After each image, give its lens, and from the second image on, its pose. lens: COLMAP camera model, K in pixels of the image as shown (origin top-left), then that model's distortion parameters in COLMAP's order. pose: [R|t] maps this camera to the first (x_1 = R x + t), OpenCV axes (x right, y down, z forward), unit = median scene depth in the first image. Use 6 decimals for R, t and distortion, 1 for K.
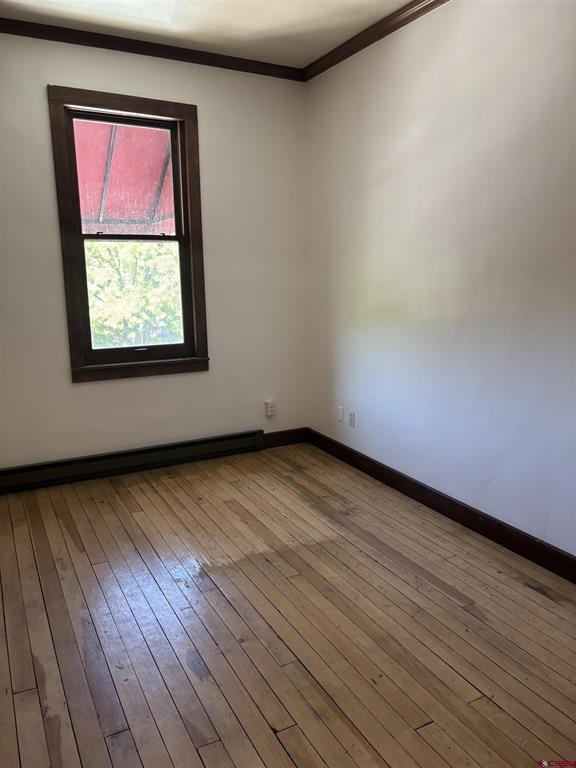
lens RADIAL K [[583.7, 0, 290.2], [0, 583.7, 386.6], [0, 0, 1]] dist [-0.012606, 0.000828]
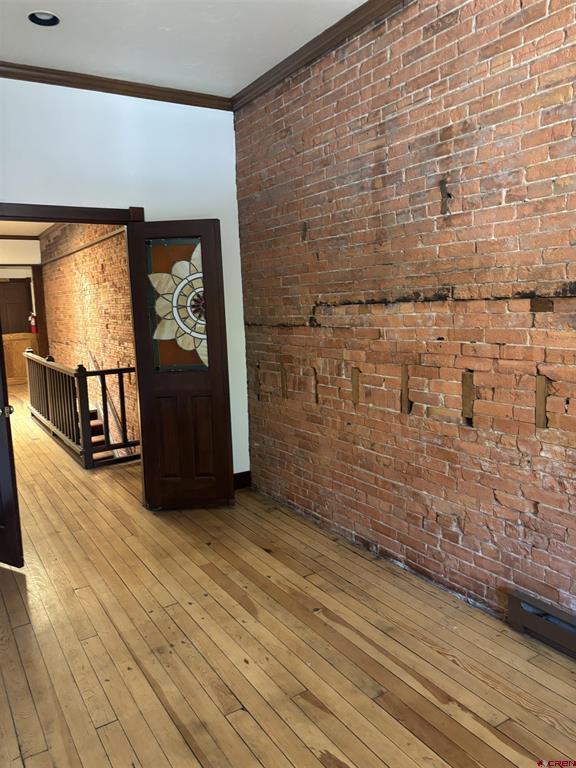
lens RADIAL K [[583.7, 0, 288.1], [0, 583.7, 381.7], [0, 0, 1]] dist [-0.012606, 0.000828]
pose [[-0.997311, 0.050586, -0.053026, -0.086744], [0.030092, 0.942419, 0.333079, -0.391106], [0.066822, 0.330587, -0.941407, 1.916674]]
